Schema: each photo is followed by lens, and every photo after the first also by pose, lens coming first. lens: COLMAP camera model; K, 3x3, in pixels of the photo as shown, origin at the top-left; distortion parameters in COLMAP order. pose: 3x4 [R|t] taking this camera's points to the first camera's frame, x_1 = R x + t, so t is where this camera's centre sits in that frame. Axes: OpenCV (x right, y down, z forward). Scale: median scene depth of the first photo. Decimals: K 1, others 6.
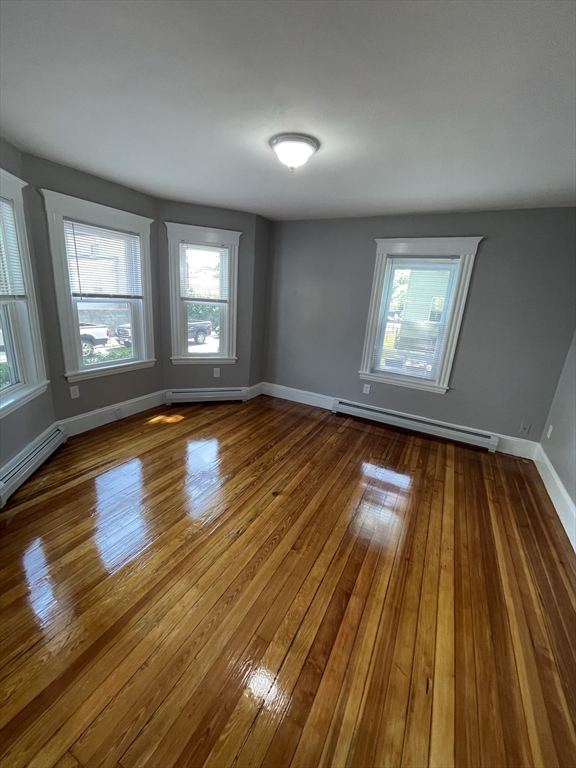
lens RADIAL K [[306.2, 0, 286.0], [0, 306.2, 381.4], [0, 0, 1]] dist [-0.002672, -0.000426]
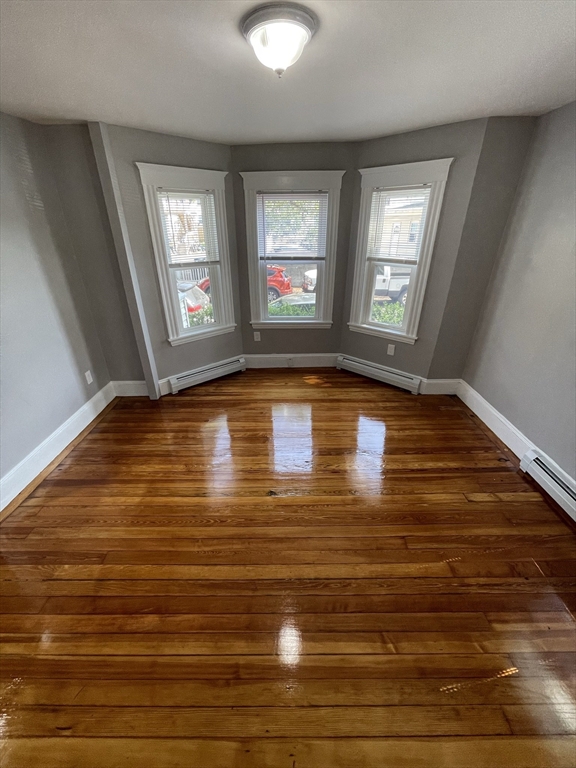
lens RADIAL K [[306.2, 0, 286.0], [0, 306.2, 381.4], [0, 0, 1]] dist [-0.002672, -0.000426]
pose [[0.468807, 0.337137, -0.816430, 0.646059], [-0.203048, 0.940675, 0.271850, -0.213455], [0.859646, 0.038330, 0.509450, 0.585341]]
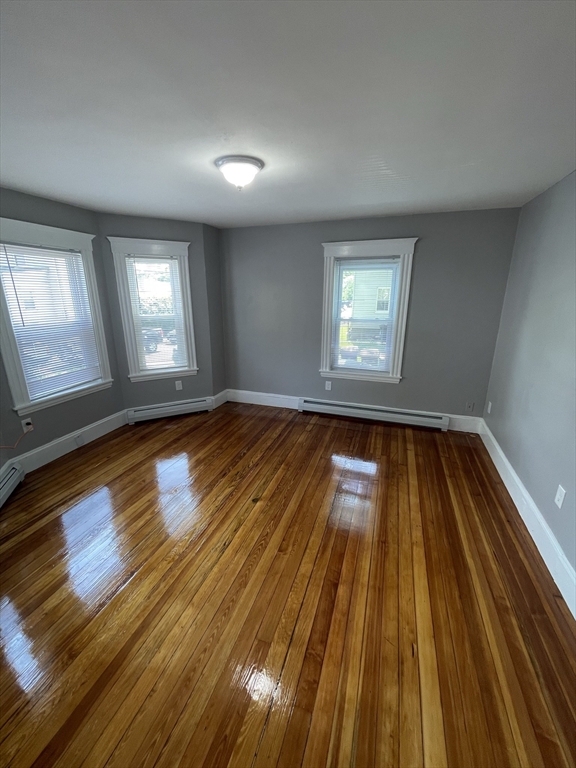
lens RADIAL K [[306.2, 0, 286.0], [0, 306.2, 381.4], [0, 0, 1]] dist [-0.002672, -0.000426]
pose [[0.985765, -0.106950, 0.129726, -0.024381], [0.105743, 0.994262, 0.016174, -0.038564], [-0.130711, -0.002226, 0.991418, -0.036151]]
